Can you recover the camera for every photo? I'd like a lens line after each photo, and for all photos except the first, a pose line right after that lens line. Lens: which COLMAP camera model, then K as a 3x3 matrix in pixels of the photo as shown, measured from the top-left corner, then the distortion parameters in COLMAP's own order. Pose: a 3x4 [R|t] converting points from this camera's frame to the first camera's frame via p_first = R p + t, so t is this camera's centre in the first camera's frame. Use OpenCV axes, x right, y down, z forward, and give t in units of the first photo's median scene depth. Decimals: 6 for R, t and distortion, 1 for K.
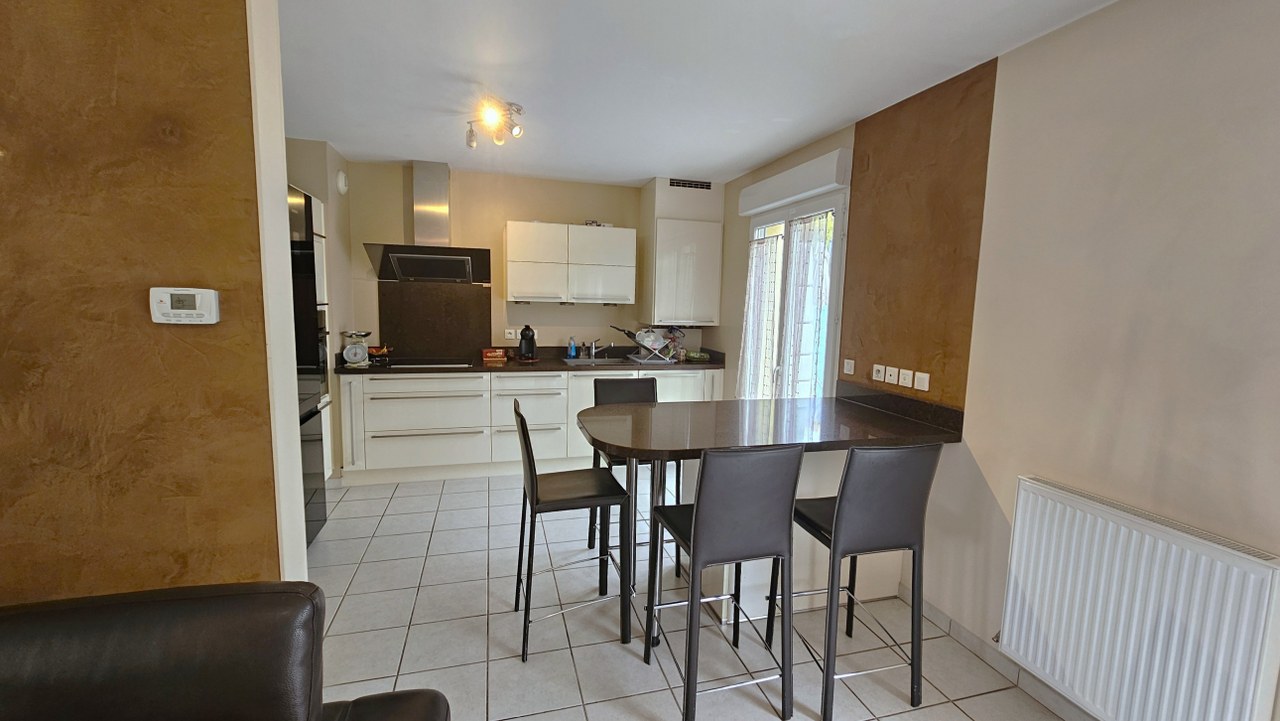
lens RADIAL K [[523.6, 0, 640.0], [0, 523.6, 360.5], [0, 0, 1]] dist [0.000324, 0.000004]
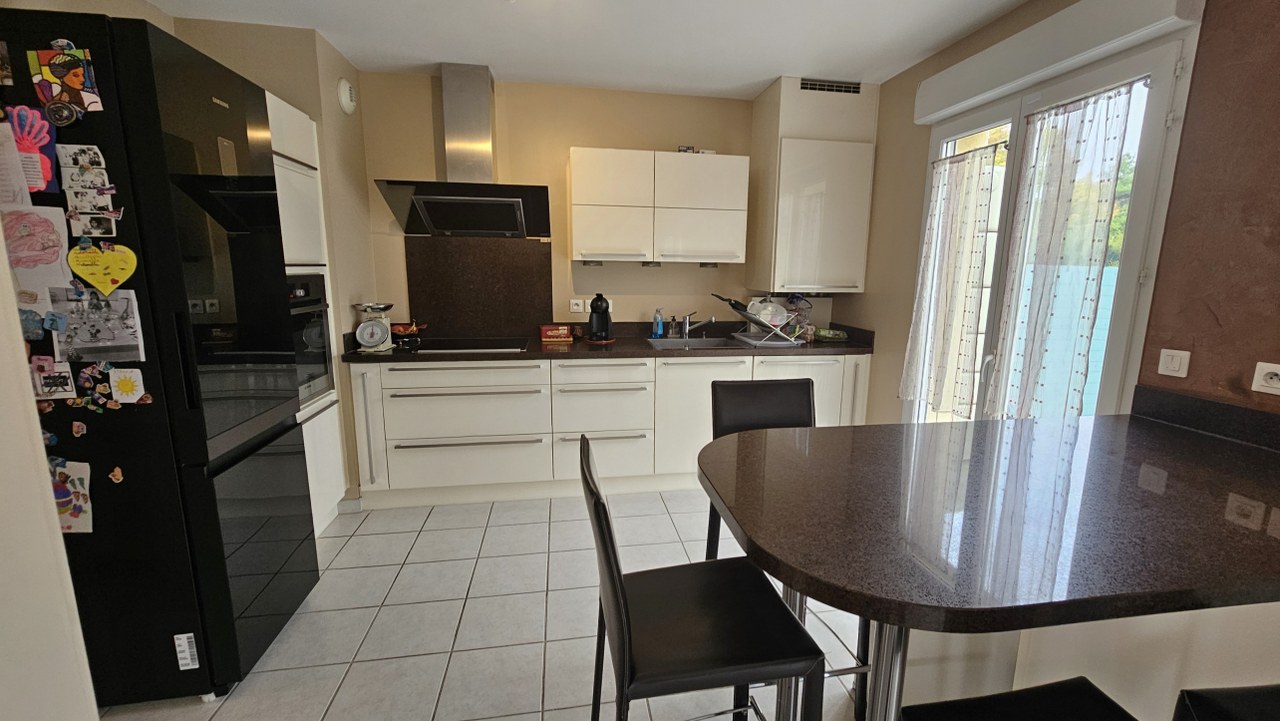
lens RADIAL K [[490.8, 0, 640.0], [0, 490.8, 360.5], [0, 0, 1]] dist [0.000538, 0.000258]
pose [[0.992622, 0.008130, -0.120978, -0.076646], [-0.000267, 0.997893, 0.064878, -0.018923], [0.121250, -0.064367, 0.990533, 0.326565]]
